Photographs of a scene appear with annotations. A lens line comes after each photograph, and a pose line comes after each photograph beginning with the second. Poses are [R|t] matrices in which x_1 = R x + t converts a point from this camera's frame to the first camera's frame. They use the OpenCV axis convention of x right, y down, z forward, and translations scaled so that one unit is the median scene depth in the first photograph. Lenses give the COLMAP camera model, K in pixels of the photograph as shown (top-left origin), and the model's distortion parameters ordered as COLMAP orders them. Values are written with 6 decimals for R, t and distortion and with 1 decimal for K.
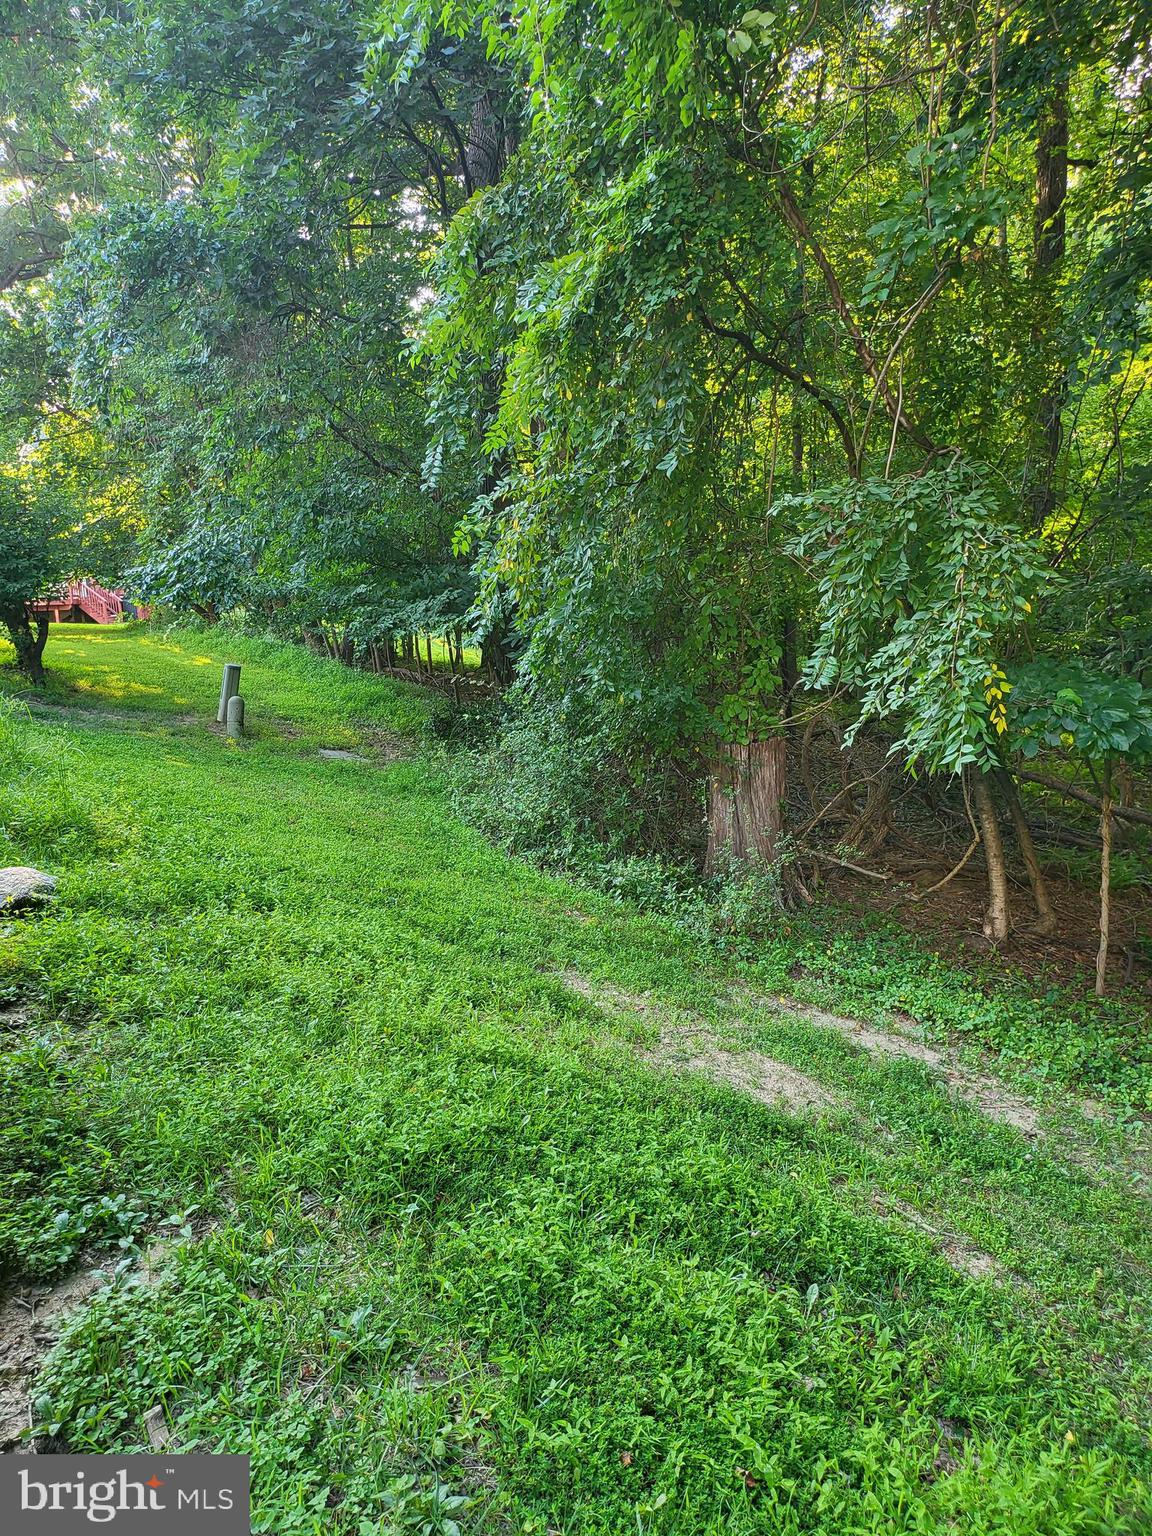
lens RADIAL K [[1090.7, 0, 582.4], [0, 1090.7, 767.7], [0, 0, 1]] dist [0.050702, -0.027935]
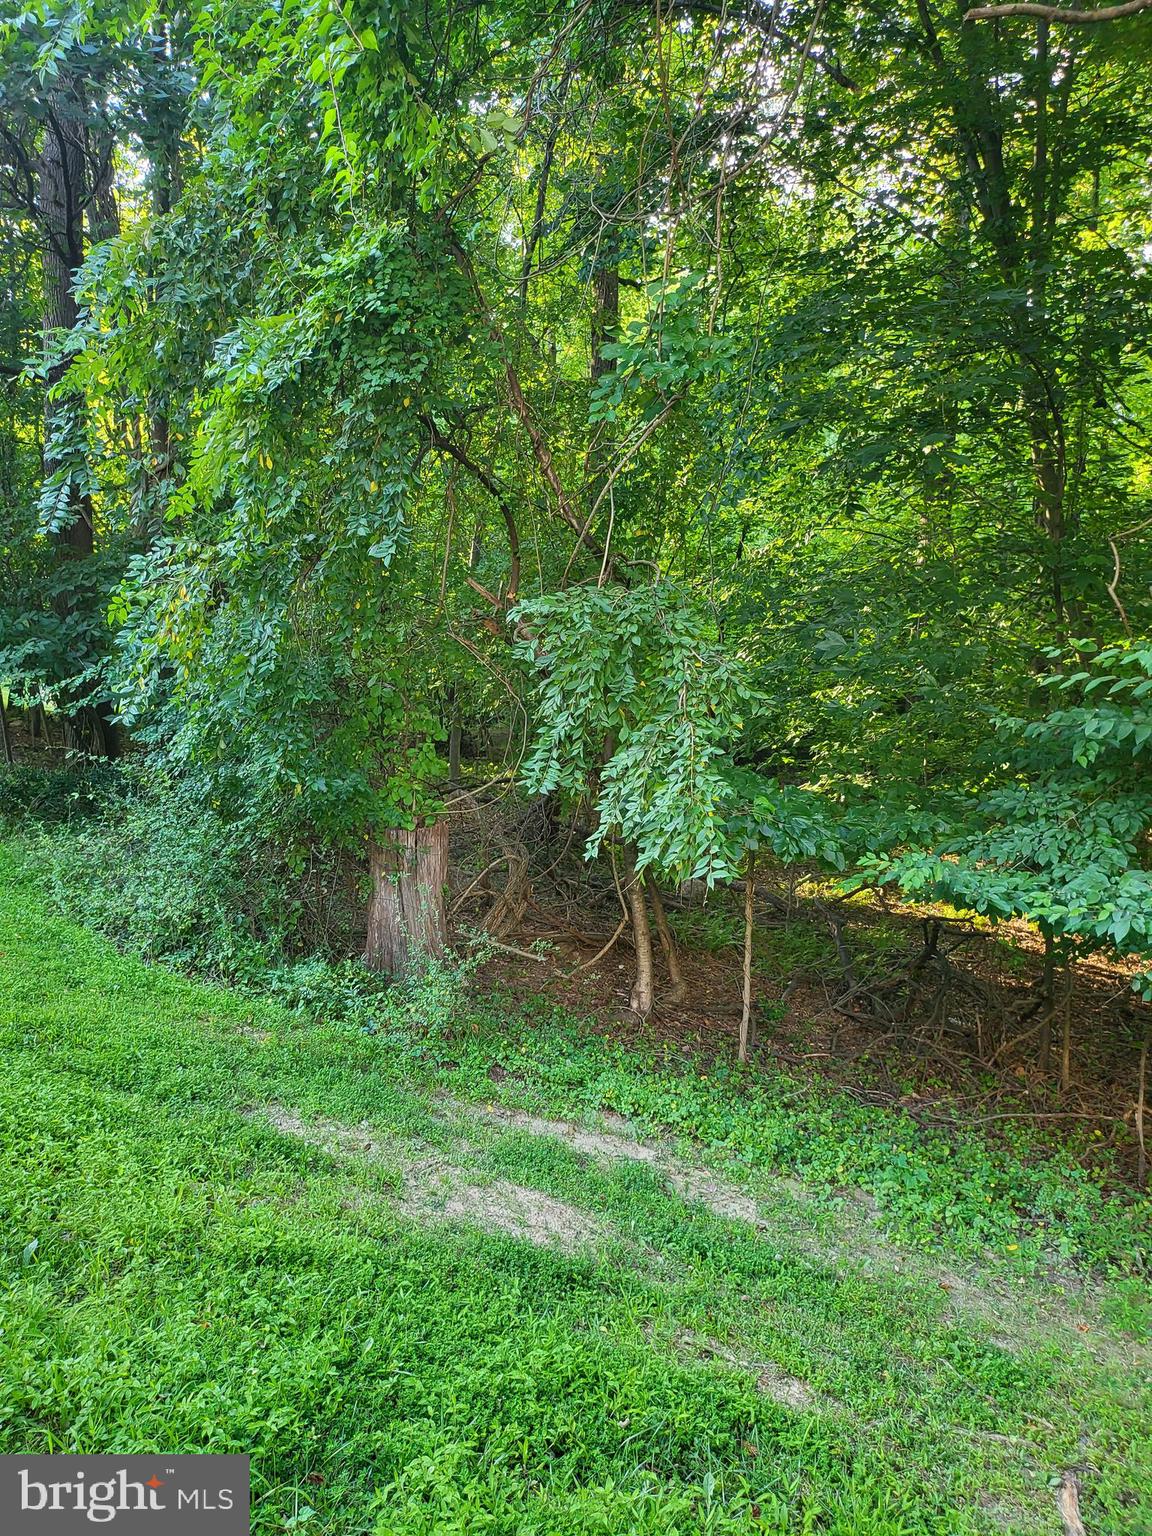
lens RADIAL K [[1090.7, 0, 574.9], [0, 1090.7, 769.9], [0, 0, 1]] dist [0.050702, -0.027935]
pose [[0.915416, 0.010864, 0.402362, -0.153984], [0.003287, 0.999401, -0.034463, -0.057740], [-0.402495, 0.032870, 0.914832, 0.079005]]
